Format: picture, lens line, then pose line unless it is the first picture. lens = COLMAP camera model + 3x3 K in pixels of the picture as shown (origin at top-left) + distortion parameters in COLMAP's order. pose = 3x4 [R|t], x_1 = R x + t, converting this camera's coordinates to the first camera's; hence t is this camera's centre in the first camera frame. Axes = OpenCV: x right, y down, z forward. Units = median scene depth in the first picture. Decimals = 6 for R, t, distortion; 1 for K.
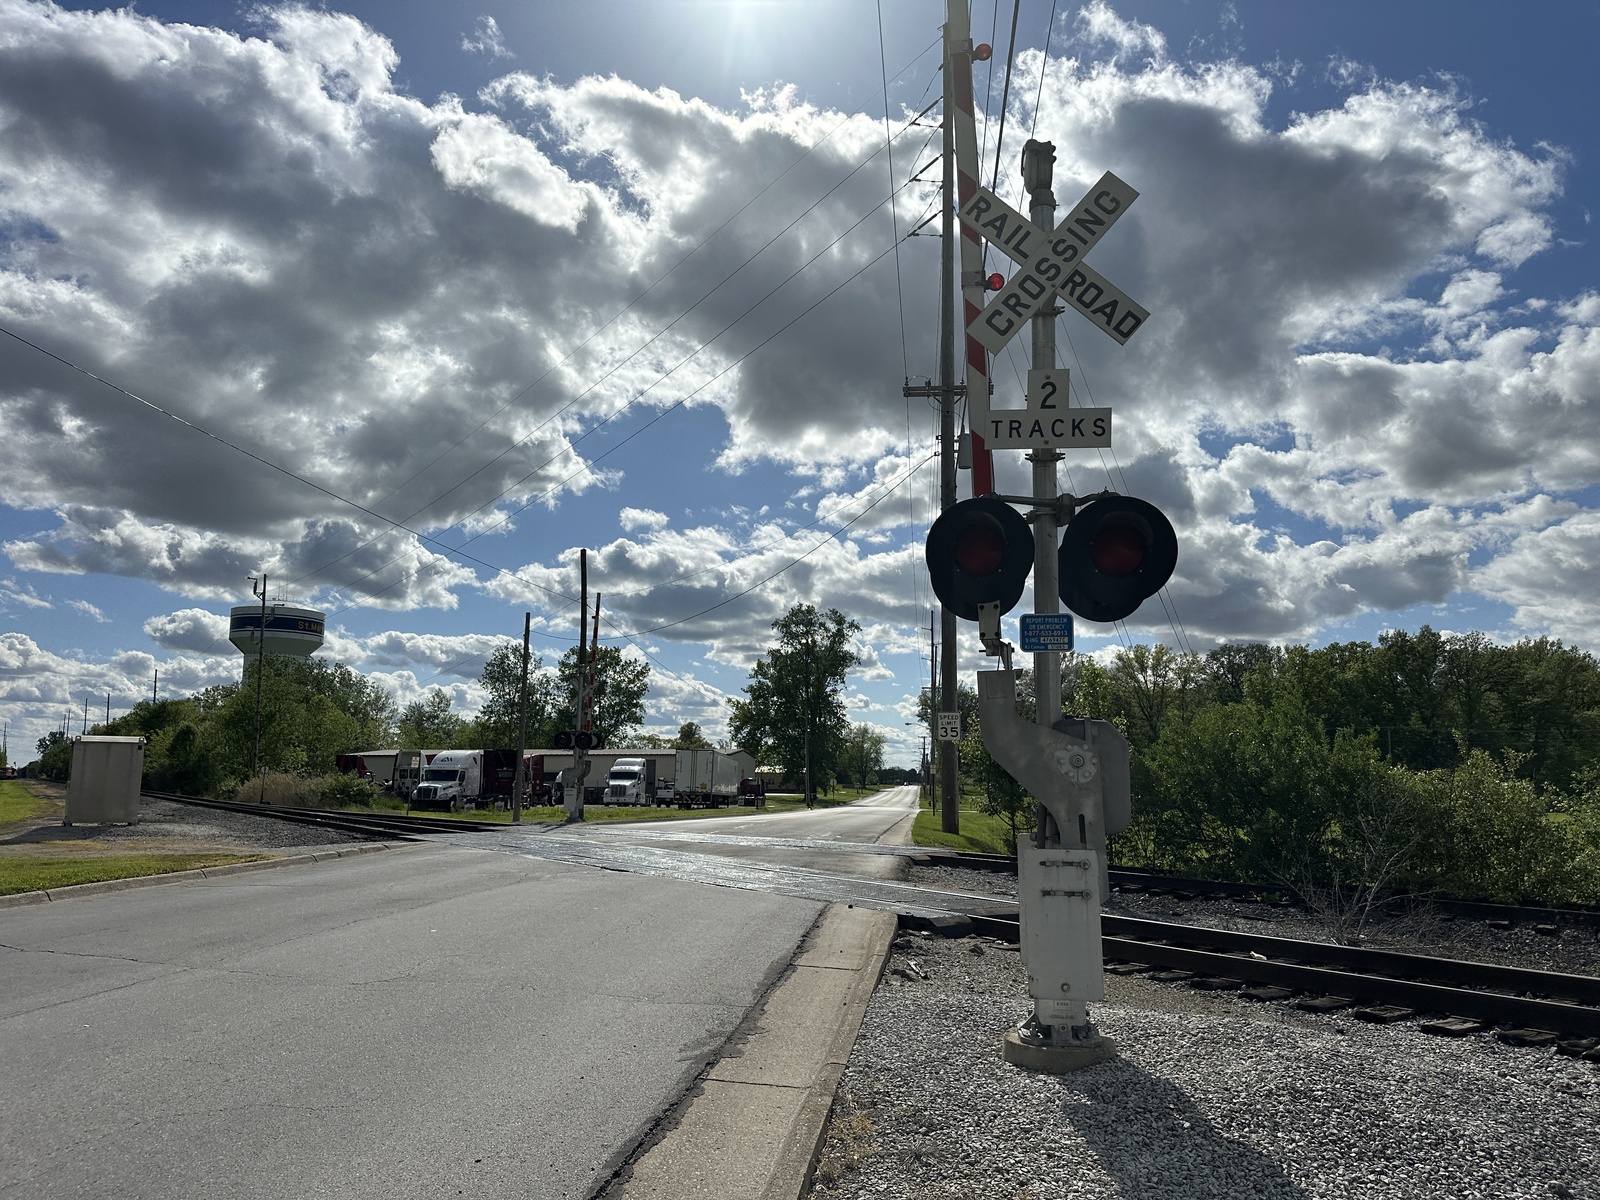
lens RADIAL K [[1120.9, 0, 794.7], [0, 1120.9, 629.3], [0, 0, 1]] dist [0.065600, -0.078641]
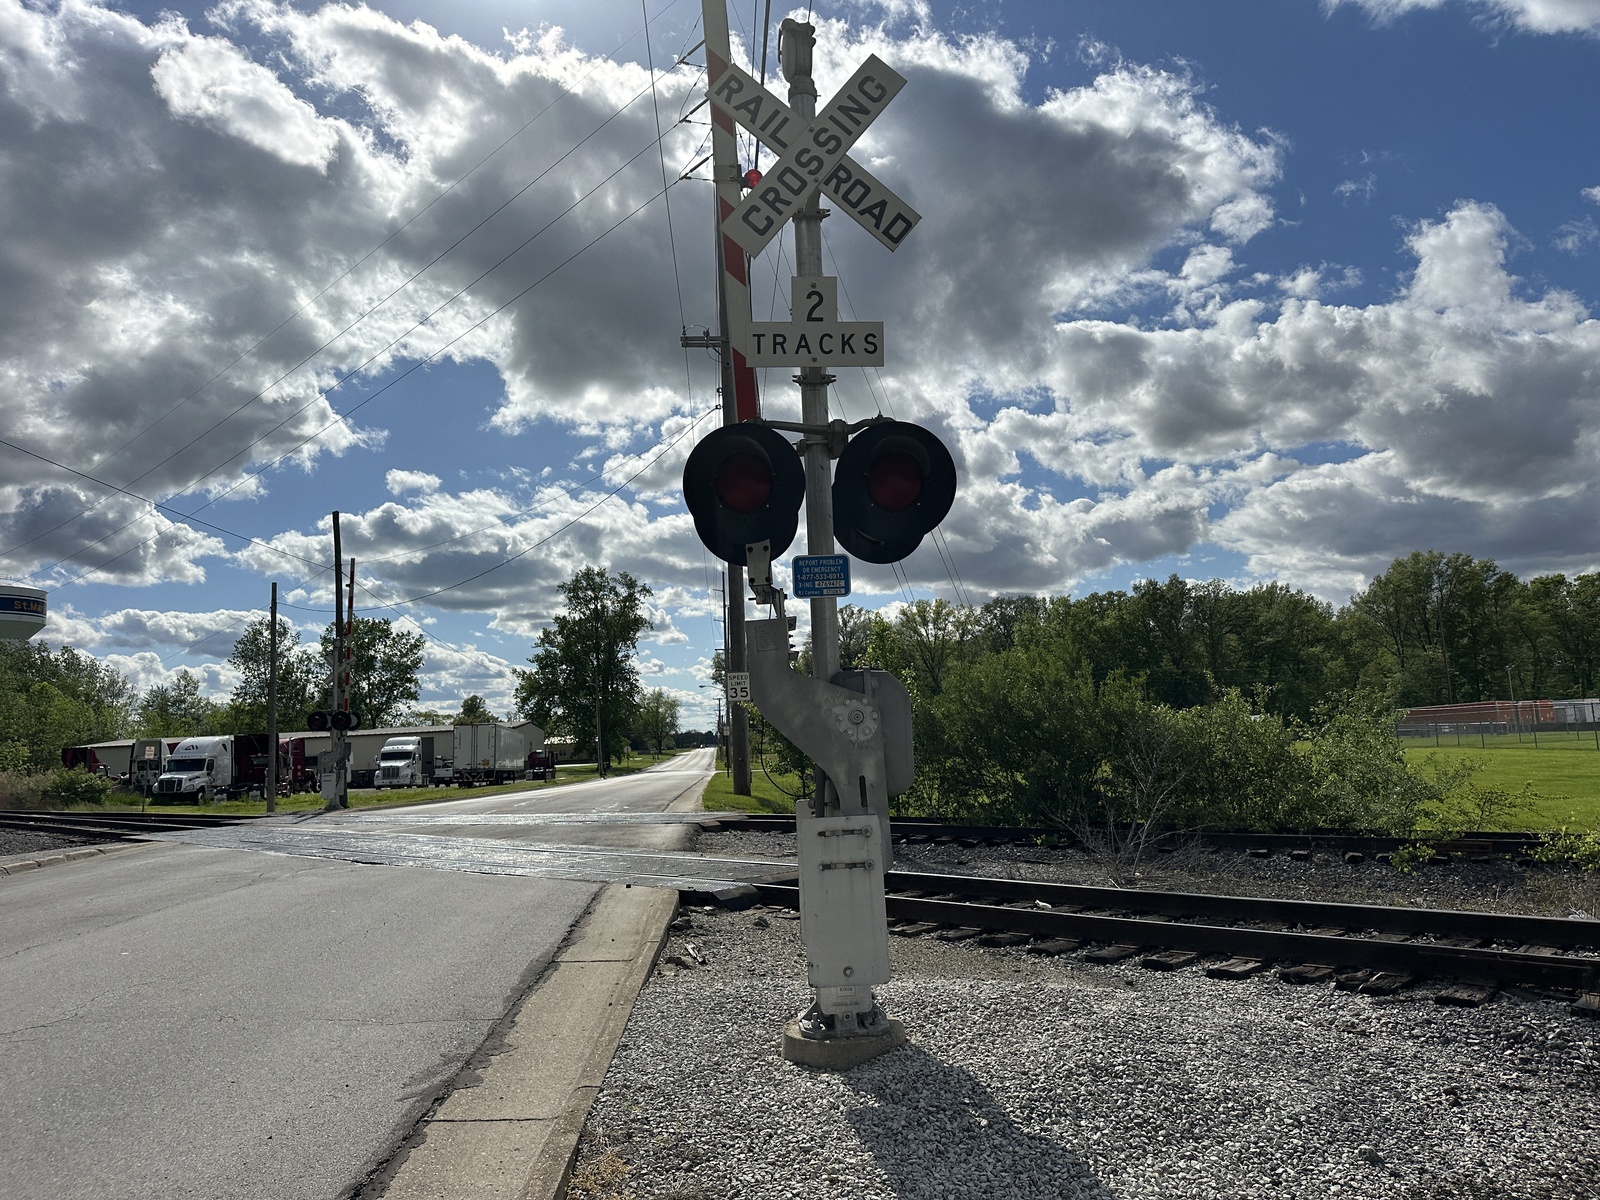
lens RADIAL K [[1125.2, 0, 804.1], [0, 1125.2, 606.0], [0, 0, 1]] dist [0.082782, -0.129746]
pose [[0.981000, -0.029278, 0.191786, 0.001816], [0.026894, 0.999525, 0.015023, 0.000666], [-0.192135, -0.009580, 0.981322, 0.005813]]
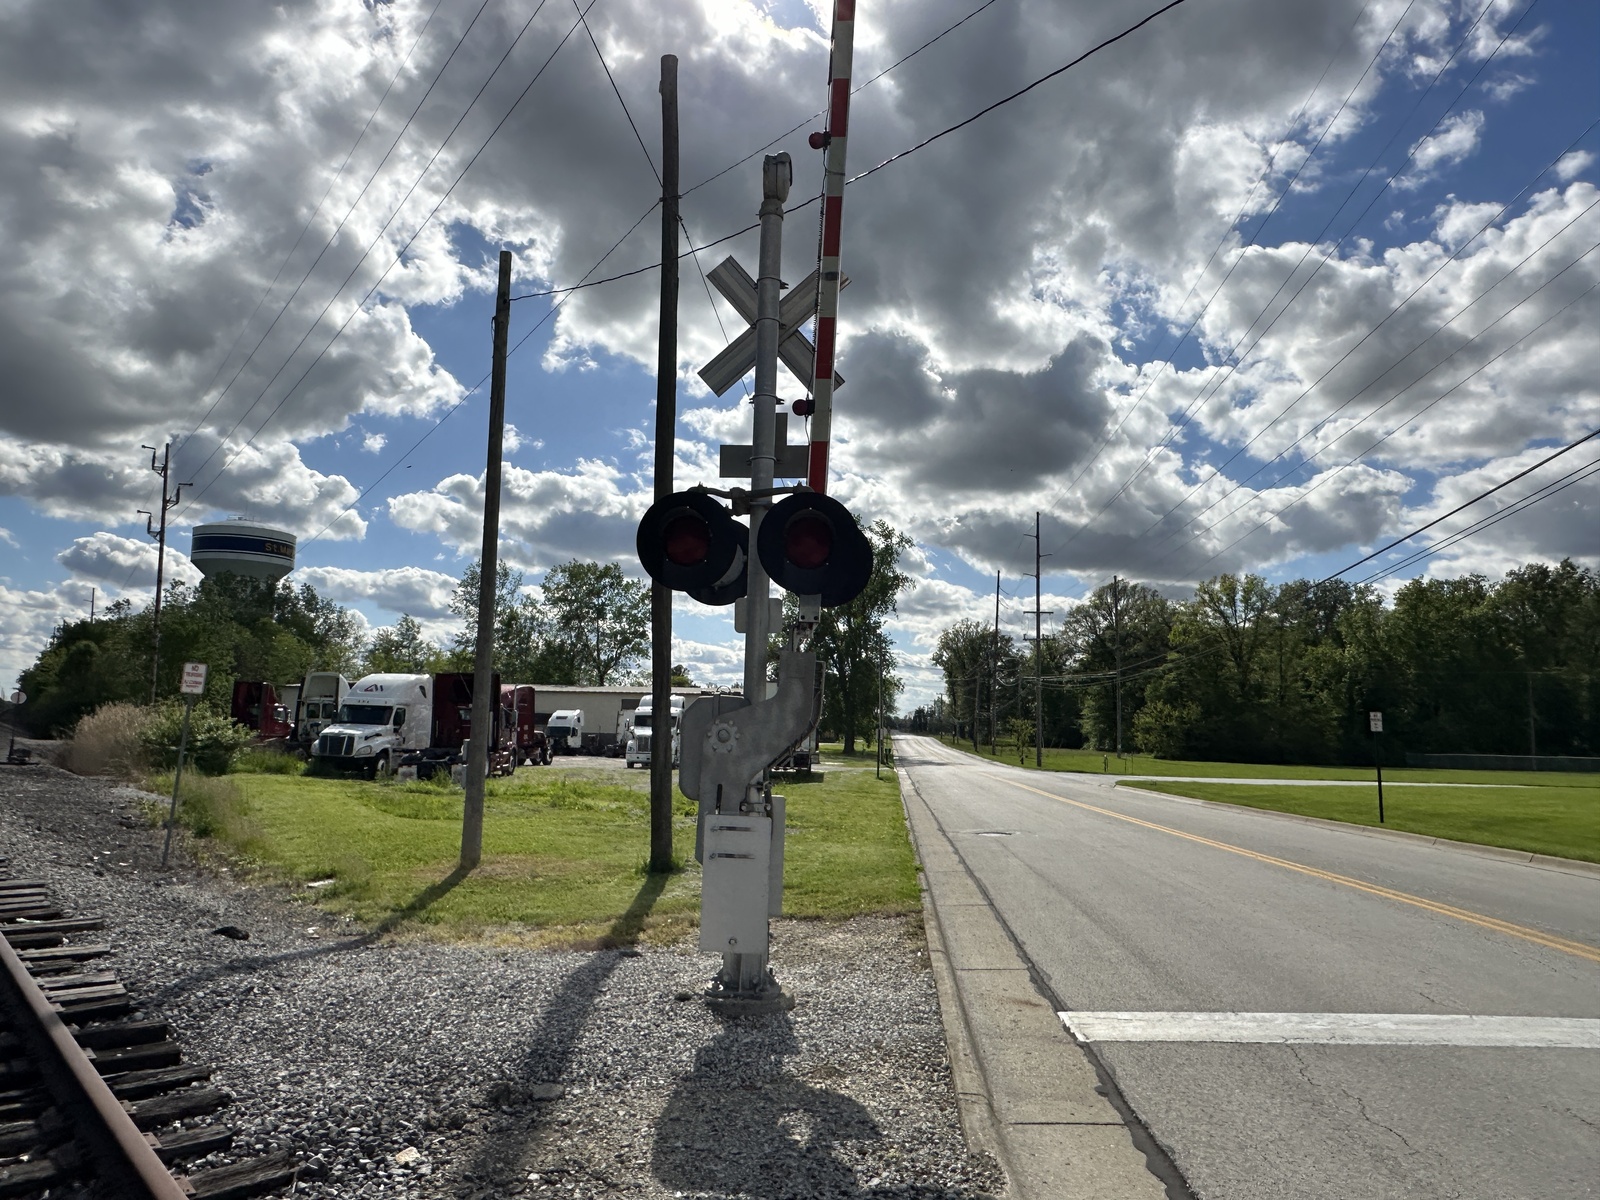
lens RADIAL K [[1090.0, 0, 798.1], [0, 1090.0, 608.9], [0, 0, 1]] dist [0.003256, -0.001375]
pose [[0.999594, 0.015059, 0.024205, -0.048338], [-0.015734, 0.999487, 0.027909, 0.026501], [-0.023772, -0.028279, 0.999317, 0.208414]]
